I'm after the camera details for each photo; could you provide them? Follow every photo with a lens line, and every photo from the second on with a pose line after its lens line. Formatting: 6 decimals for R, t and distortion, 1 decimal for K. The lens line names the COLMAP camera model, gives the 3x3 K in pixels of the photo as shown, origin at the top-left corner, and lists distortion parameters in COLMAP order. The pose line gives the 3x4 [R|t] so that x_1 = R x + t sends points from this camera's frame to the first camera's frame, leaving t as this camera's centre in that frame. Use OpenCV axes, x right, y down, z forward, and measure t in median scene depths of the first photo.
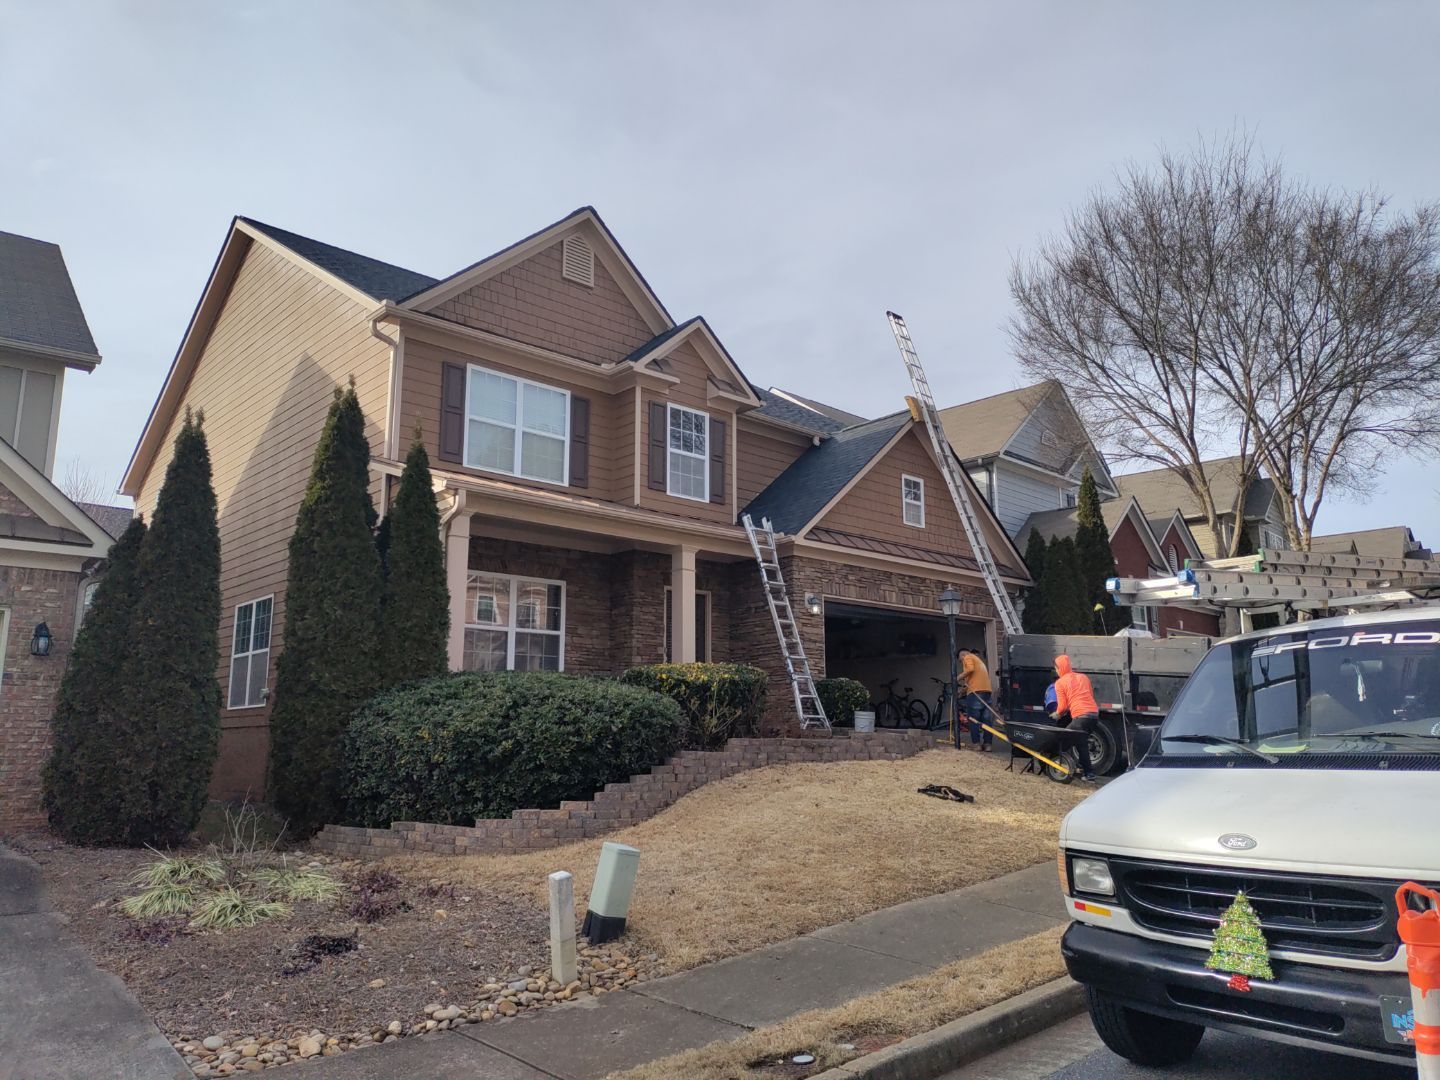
lens RADIAL K [[1002.8, 0, 727.5], [0, 1002.8, 547.2], [0, 0, 1]] dist [-0.008980, -0.000862]
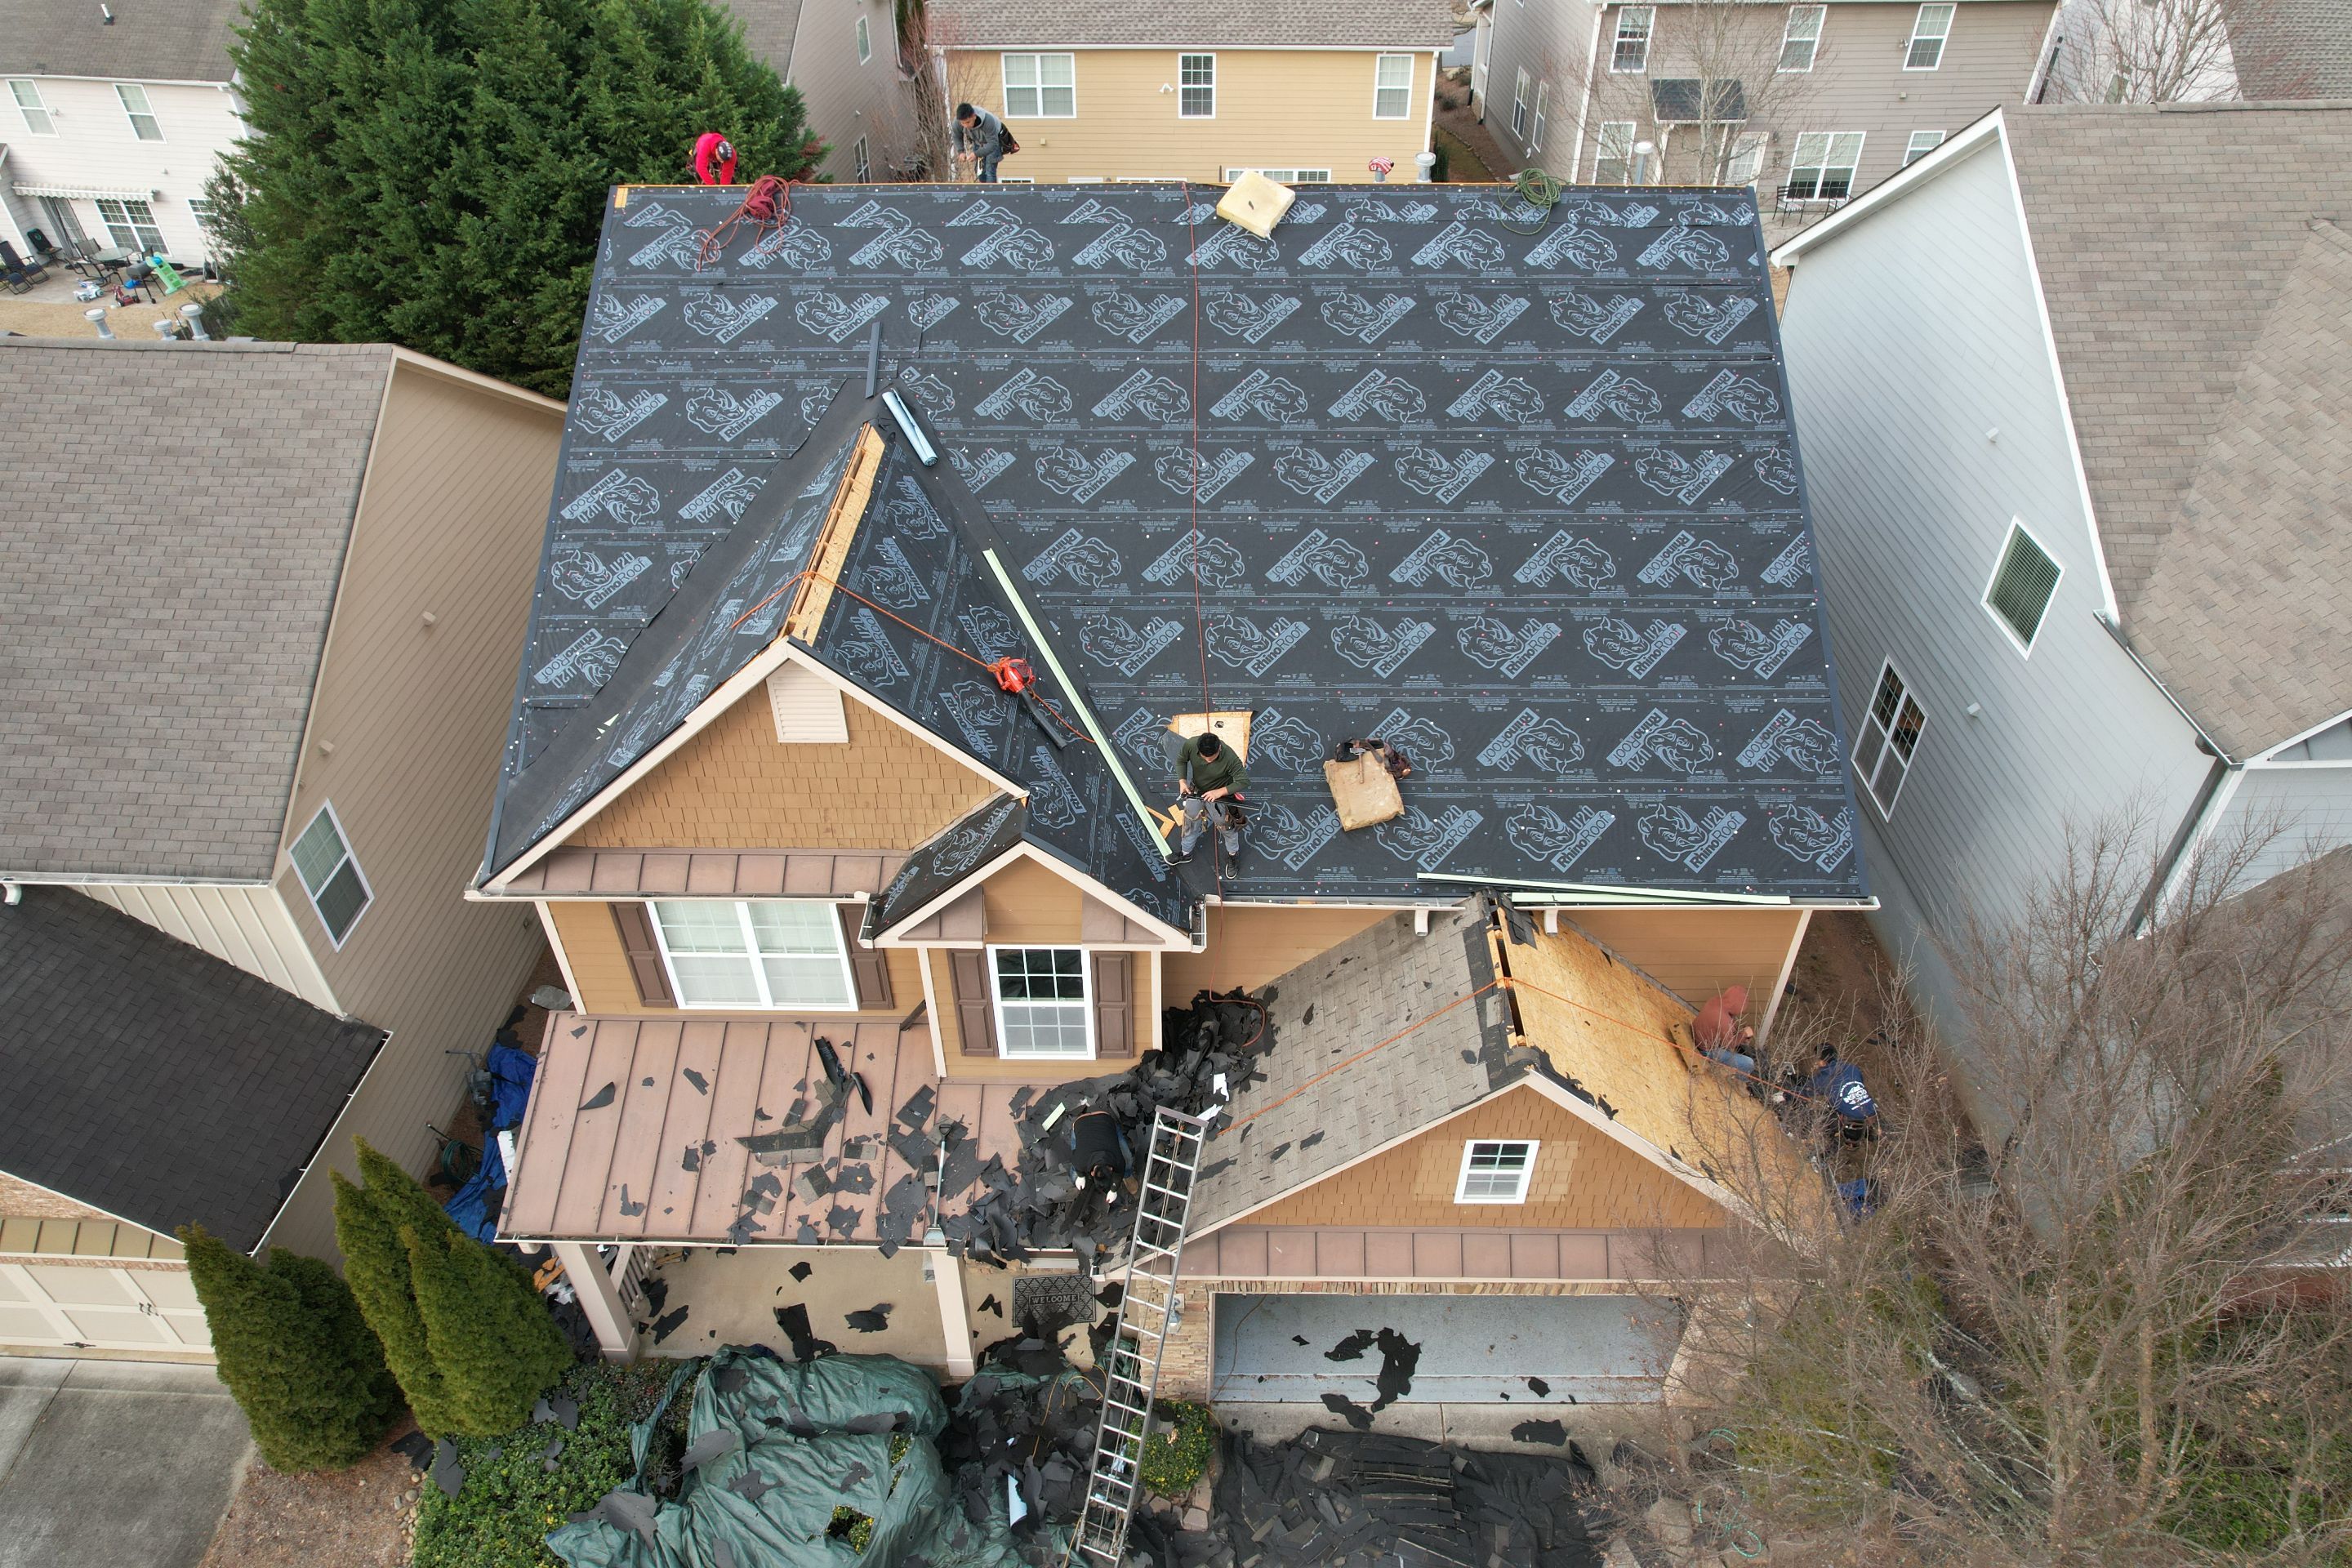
lens RADIAL K [[1516.1, 0, 1182.7], [0, 1516.1, 784.1], [0, 0, 1]] dist [-0.080187, 0.072132]
pose [[0.732235, 0.437750, -0.521734, 0.388984], [0.126579, 0.665250, 0.735812, -0.756239], [0.669186, -0.604828, 0.431710, 0.731911]]
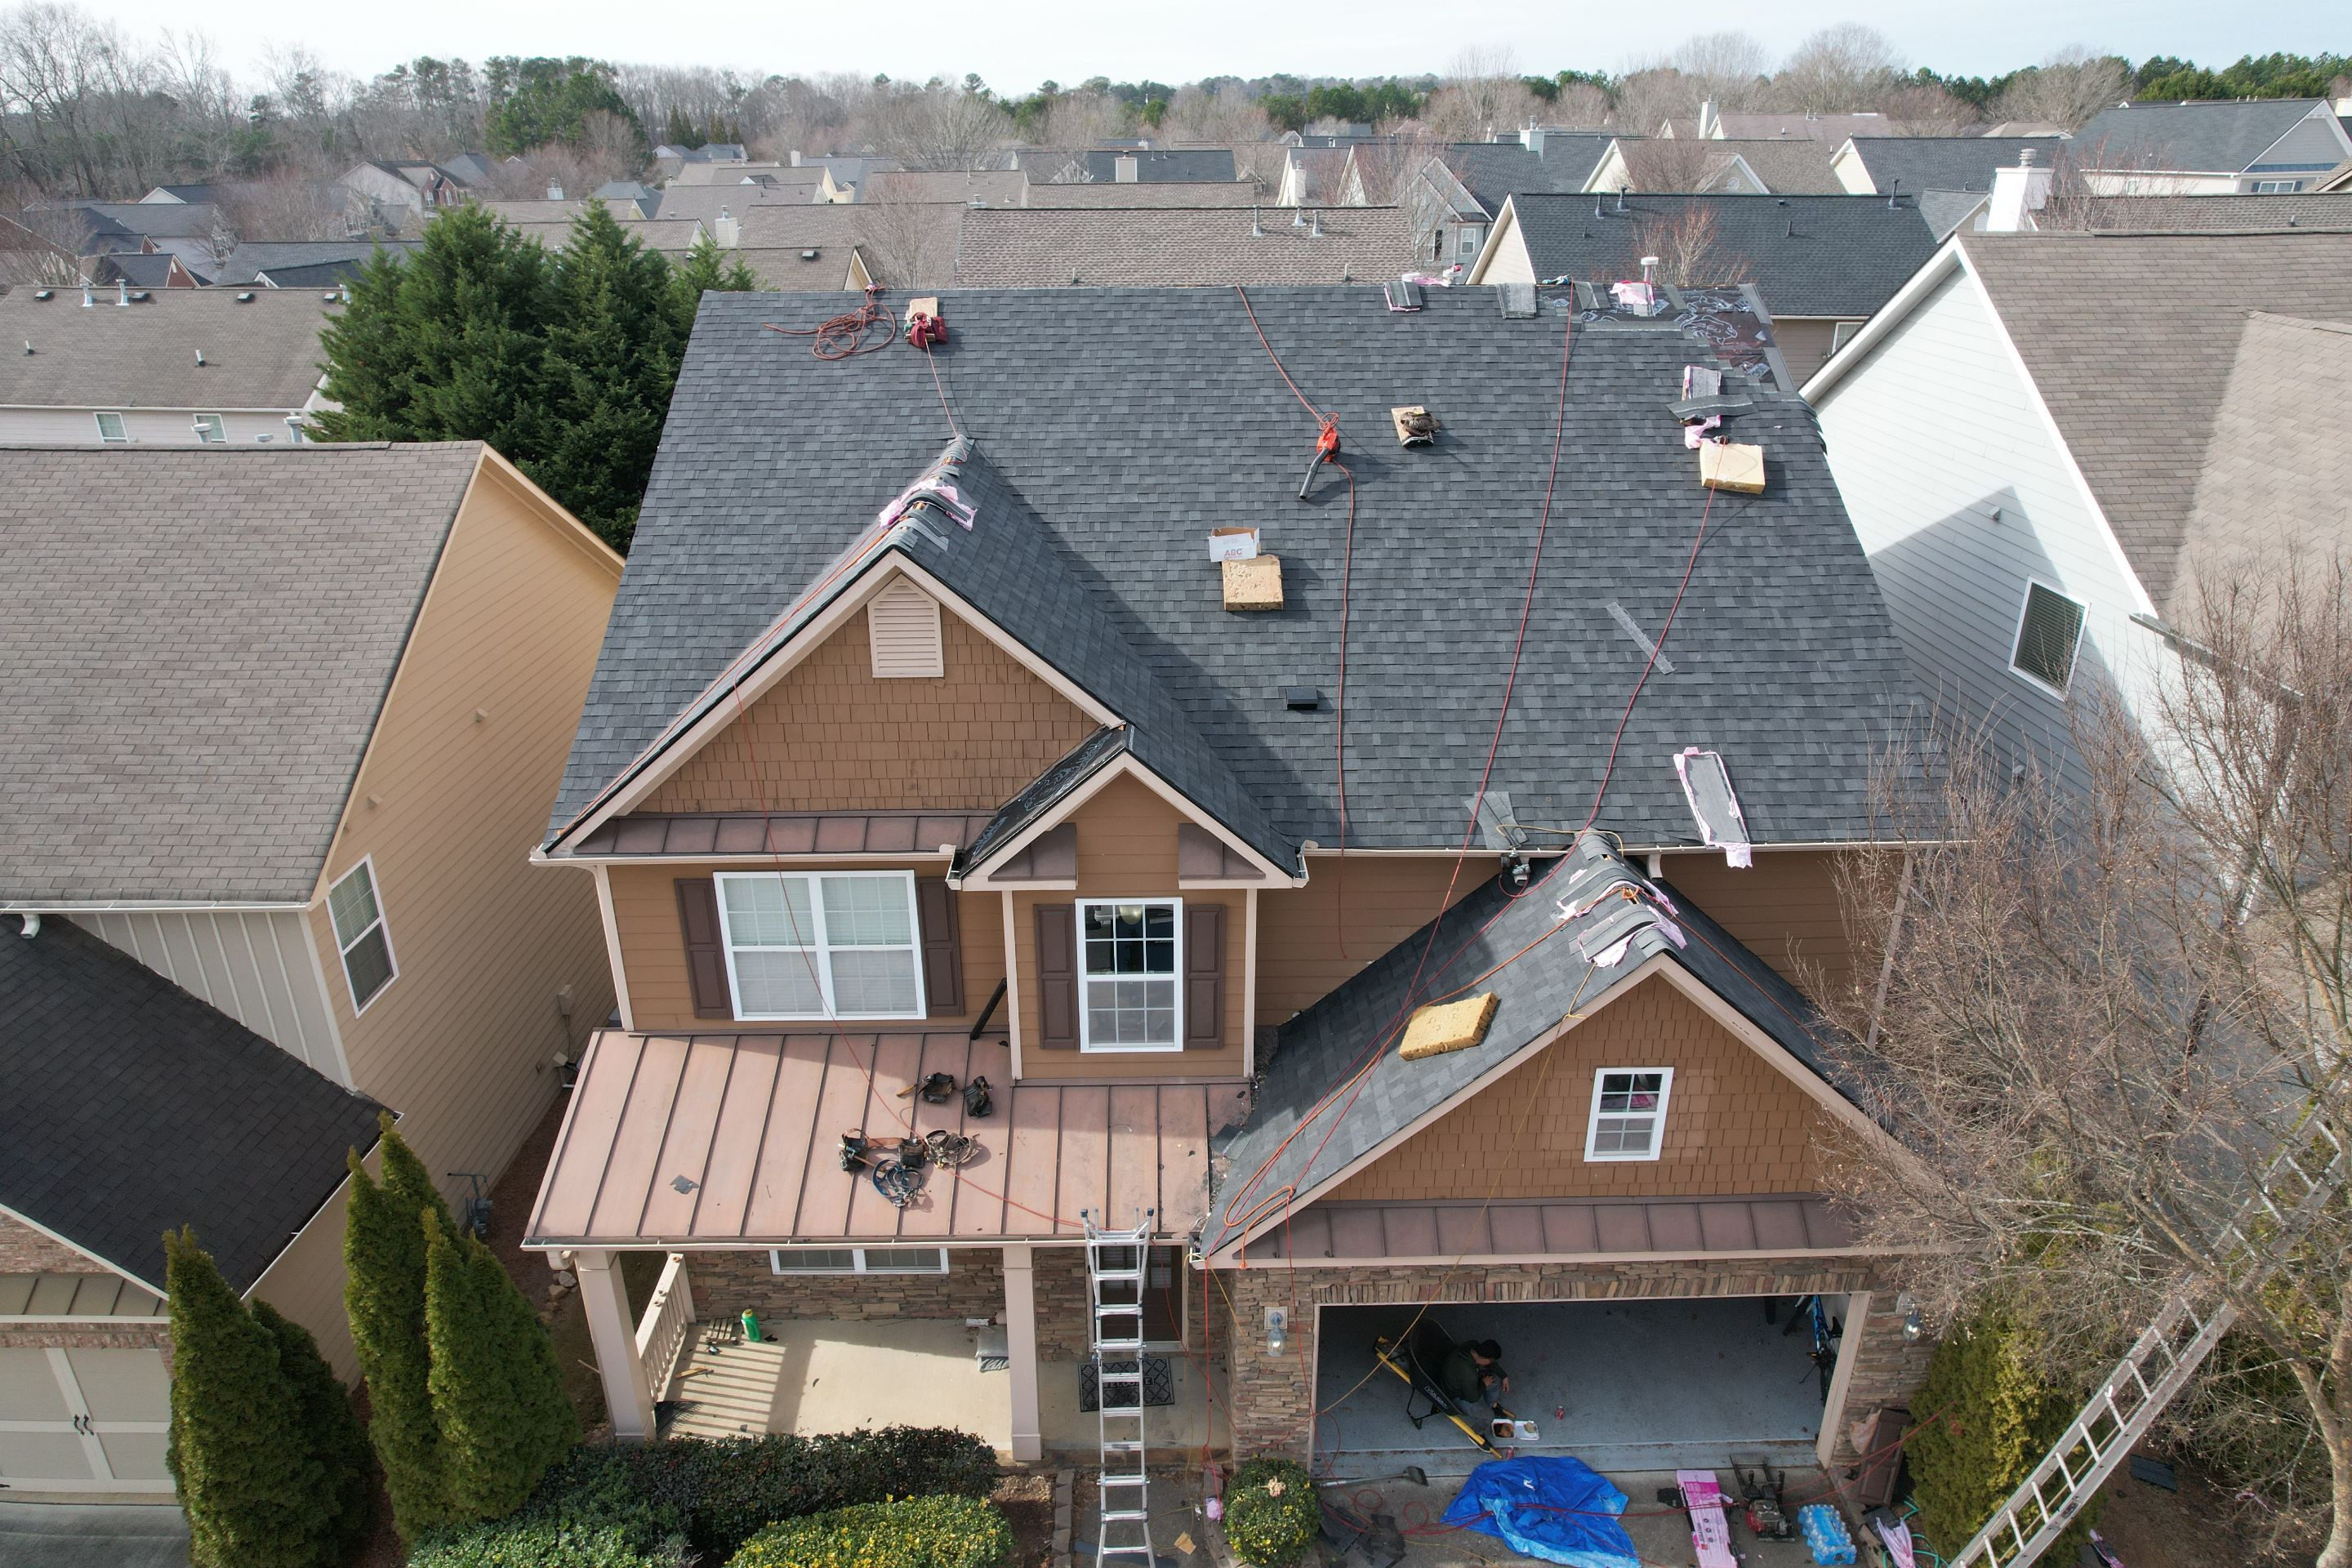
lens RADIAL K [[1516.1, 0, 1177.9], [0, 1516.1, 781.2], [0, 0, 1]] dist [-0.080187, 0.072132]
pose [[0.750320, 0.266496, -0.604979, 0.420465], [0.125162, 0.841325, 0.525839, -0.576601], [0.649118, -0.470268, 0.597908, 0.562120]]
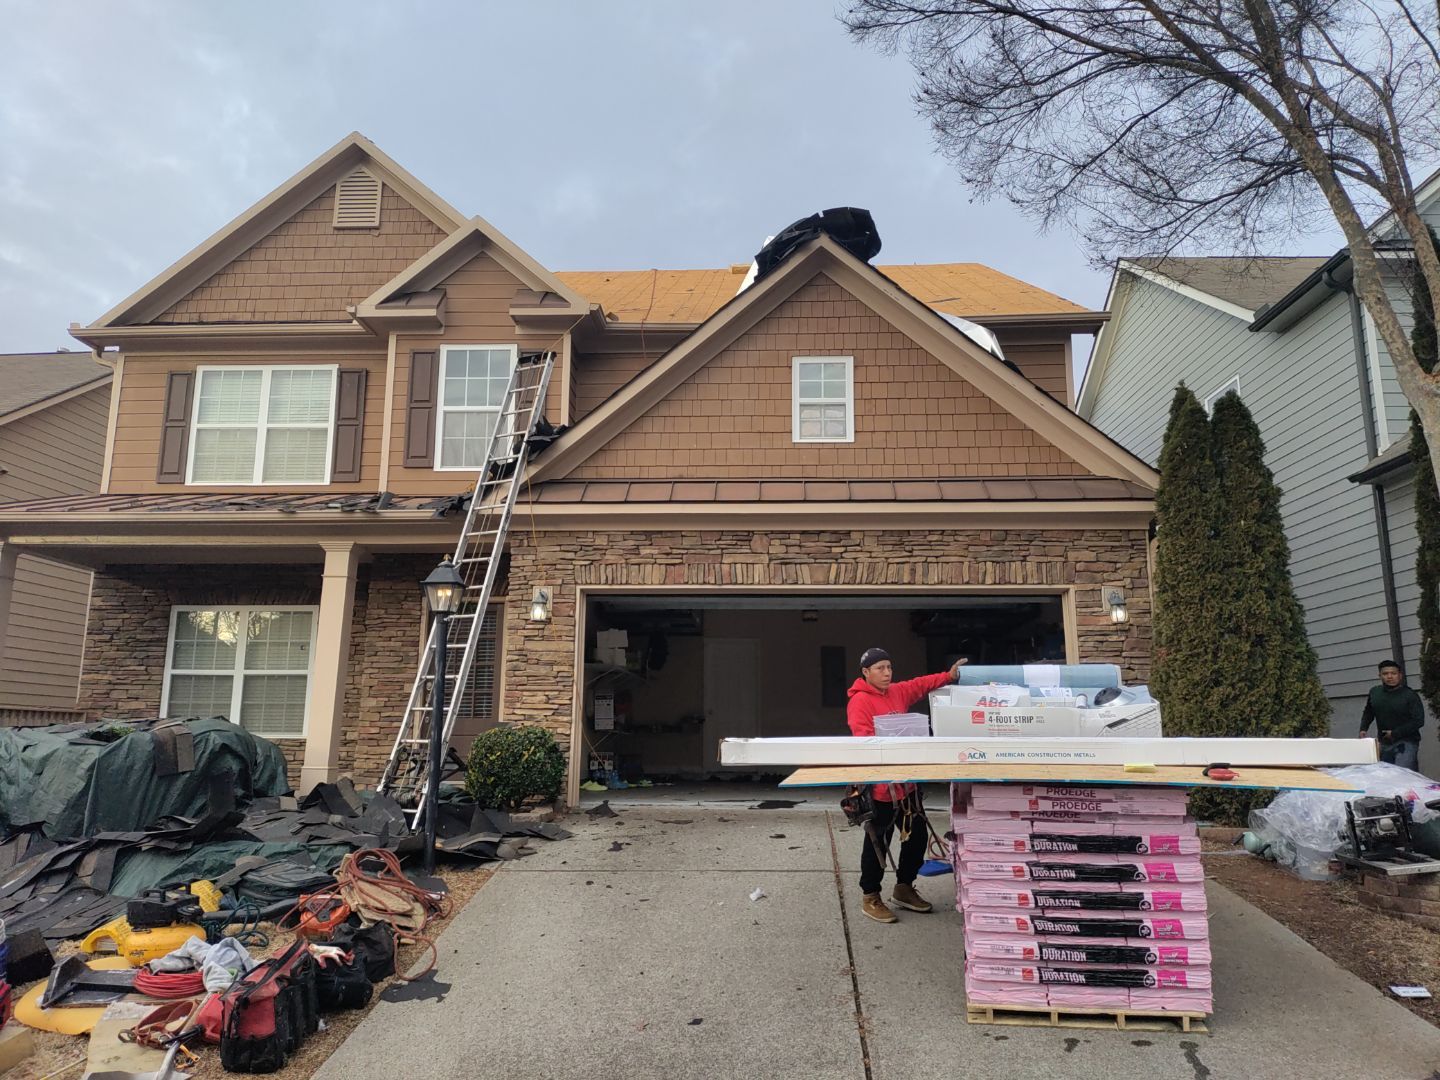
lens RADIAL K [[1049.8, 0, 727.2], [0, 1049.8, 545.2], [0, 0, 1]] dist [0.055404, -0.071887]
pose [[0.709216, -0.127831, -0.693305, 0.574617], [0.124651, 0.990667, -0.055146, 0.065025], [0.693884, -0.047310, 0.718531, 0.556061]]
